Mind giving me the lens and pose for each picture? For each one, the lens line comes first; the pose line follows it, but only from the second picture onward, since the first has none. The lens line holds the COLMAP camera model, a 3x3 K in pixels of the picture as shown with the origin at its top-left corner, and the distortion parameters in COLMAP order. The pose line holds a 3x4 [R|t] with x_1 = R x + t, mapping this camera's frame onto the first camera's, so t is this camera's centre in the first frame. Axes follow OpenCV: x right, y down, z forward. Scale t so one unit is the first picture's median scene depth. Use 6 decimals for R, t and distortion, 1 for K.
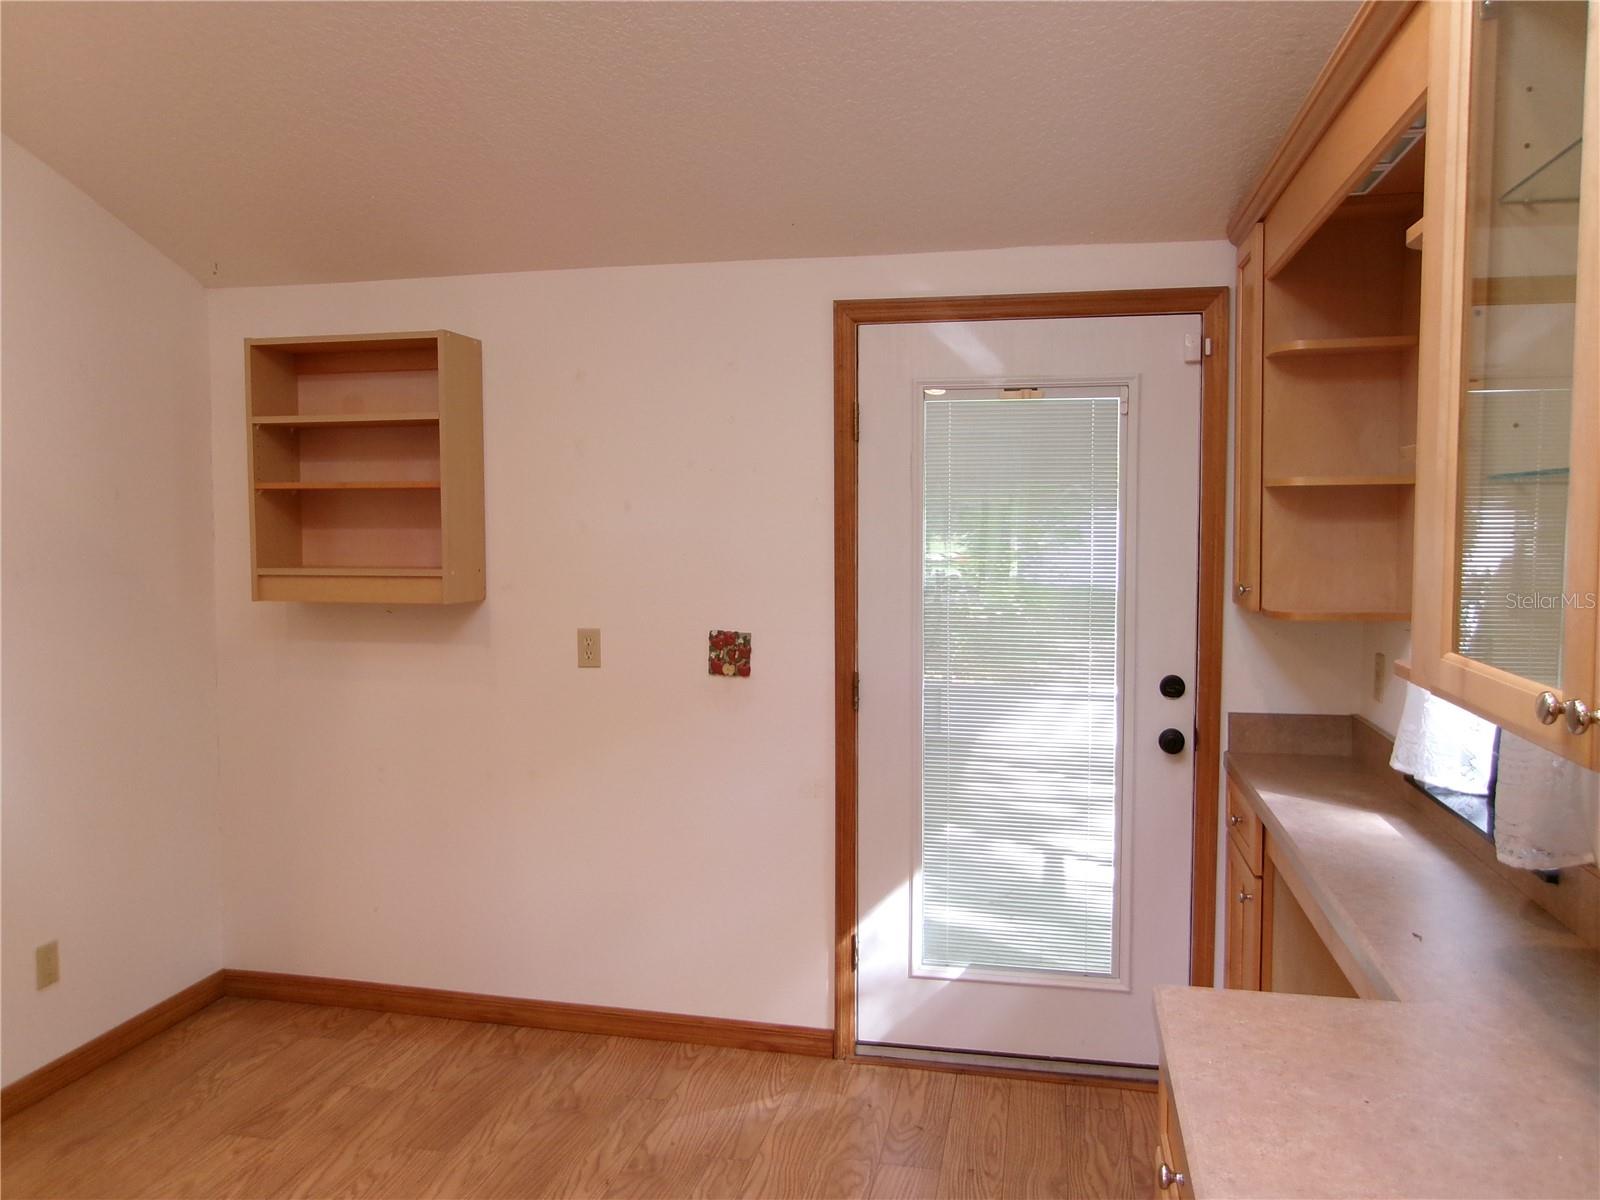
lens RADIAL K [[1233.8, 0, 794.6], [0, 1233.8, 600.9], [0, 0, 1]] dist [-0.034205, 0.053255]
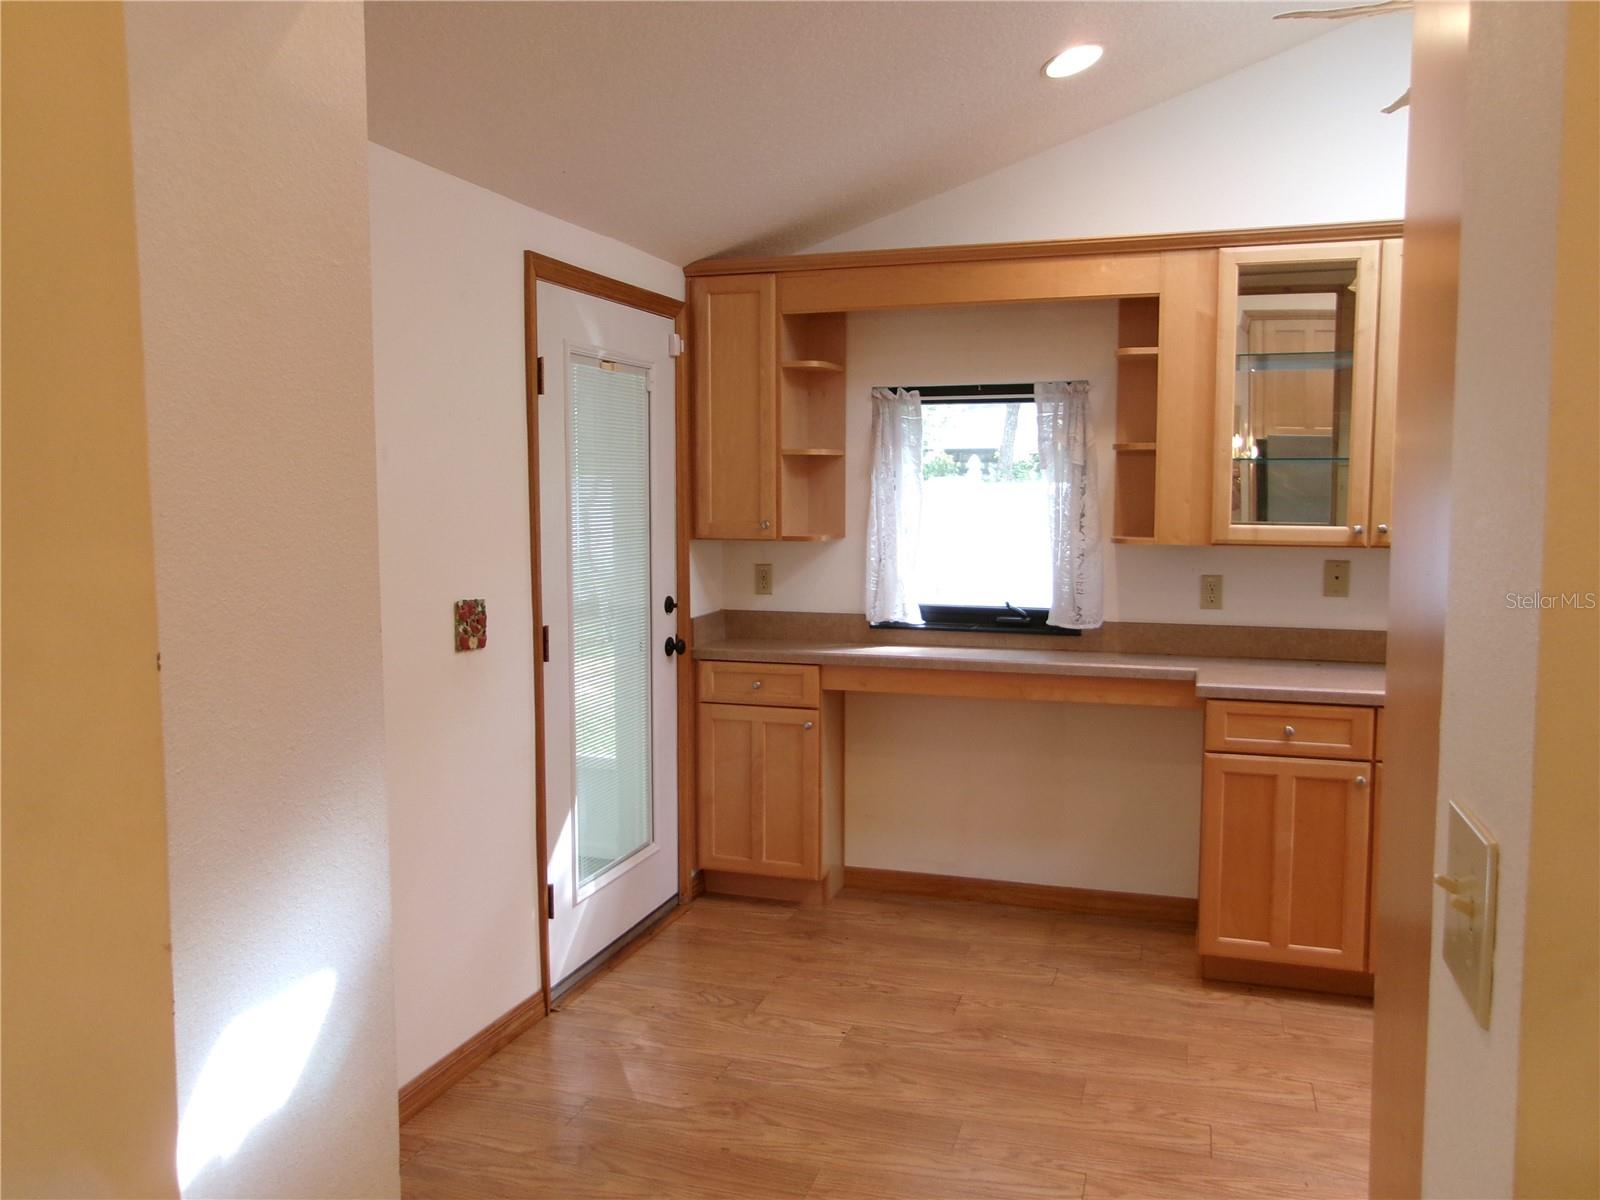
lens RADIAL K [[1233.8, 0, 805.4], [0, 1233.8, 597.4], [0, 0, 1]] dist [-0.034205, 0.053255]
pose [[0.100390, -0.090931, 0.990784, -0.912797], [0.063203, 0.994387, 0.084858, -0.037181], [-0.992939, 0.054101, 0.105573, 0.672642]]
